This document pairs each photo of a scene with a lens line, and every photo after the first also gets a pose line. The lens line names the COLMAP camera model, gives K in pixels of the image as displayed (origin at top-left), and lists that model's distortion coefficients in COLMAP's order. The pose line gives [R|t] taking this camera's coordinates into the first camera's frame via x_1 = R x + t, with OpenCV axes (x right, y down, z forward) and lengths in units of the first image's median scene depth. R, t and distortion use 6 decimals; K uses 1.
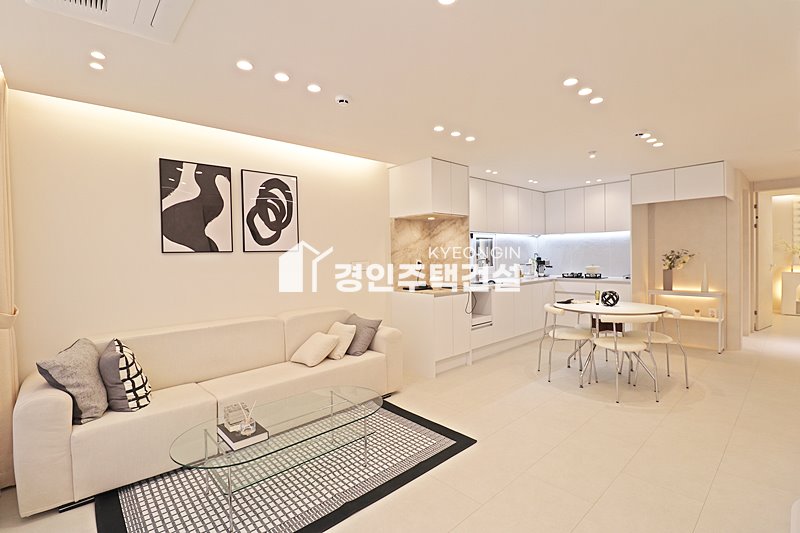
lens RADIAL K [[370.0, 0, 405.8], [0, 370.0, 261.2], [0, 0, 1]] dist [-0.002165, -0.010622]
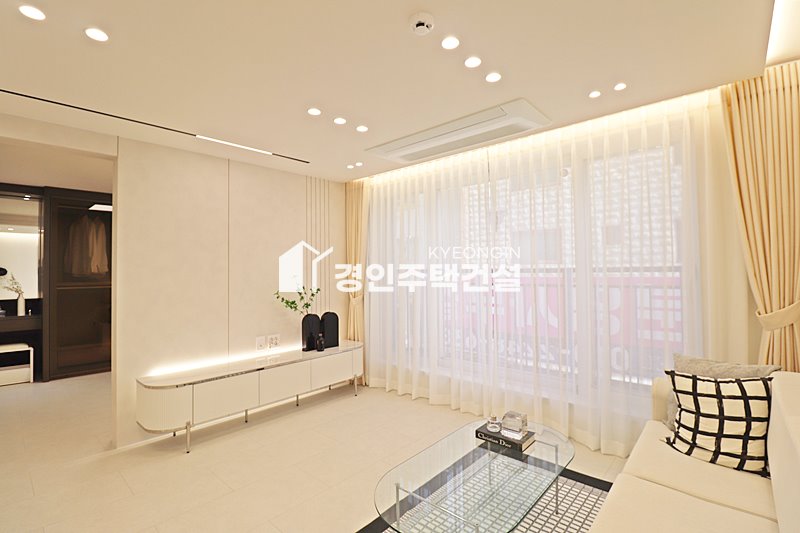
lens RADIAL K [[370.0, 0, 408.1], [0, 370.0, 263.2], [0, 0, 1]] dist [-0.002165, -0.010622]
pose [[-0.994298, 0.030706, -0.102123, -0.039374], [0.031265, 0.999504, -0.003871, -0.011111], [0.101953, -0.007042, -0.994764, 0.996847]]
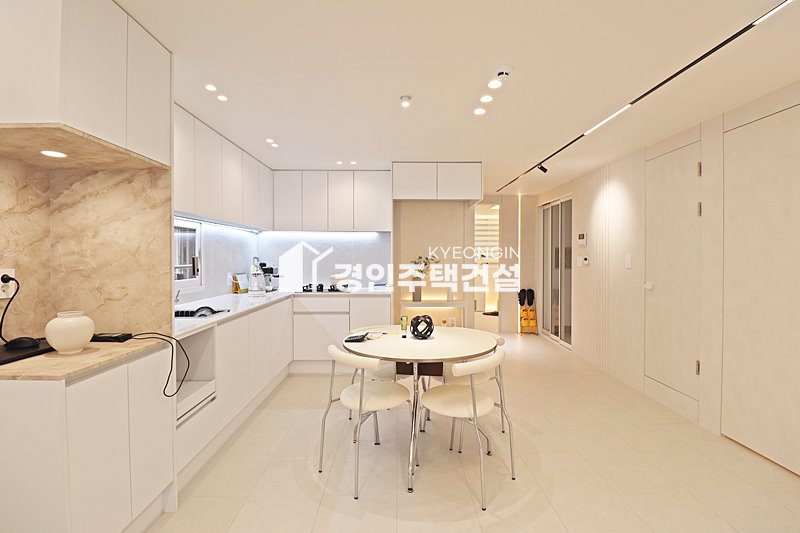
lens RADIAL K [[370.0, 0, 404.5], [0, 370.0, 262.4], [0, 0, 1]] dist [-0.002165, -0.010622]
pose [[0.664689, 0.006494, 0.747092, 0.033759], [0.000589, 0.999957, -0.009216, -0.008394], [-0.747120, 0.006566, 0.664657, 0.566743]]
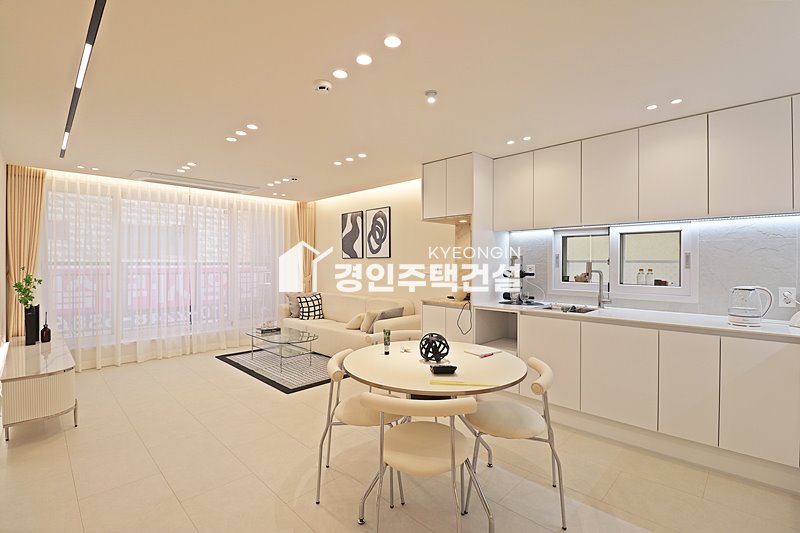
lens RADIAL K [[370.0, 0, 403.0], [0, 370.0, 262.9], [0, 0, 1]] dist [-0.002165, -0.010622]
pose [[0.041473, 0.021378, -0.998911, 1.061909], [-0.015665, 0.999662, 0.020743, -0.033319], [0.999017, 0.014788, 0.041794, 0.902744]]
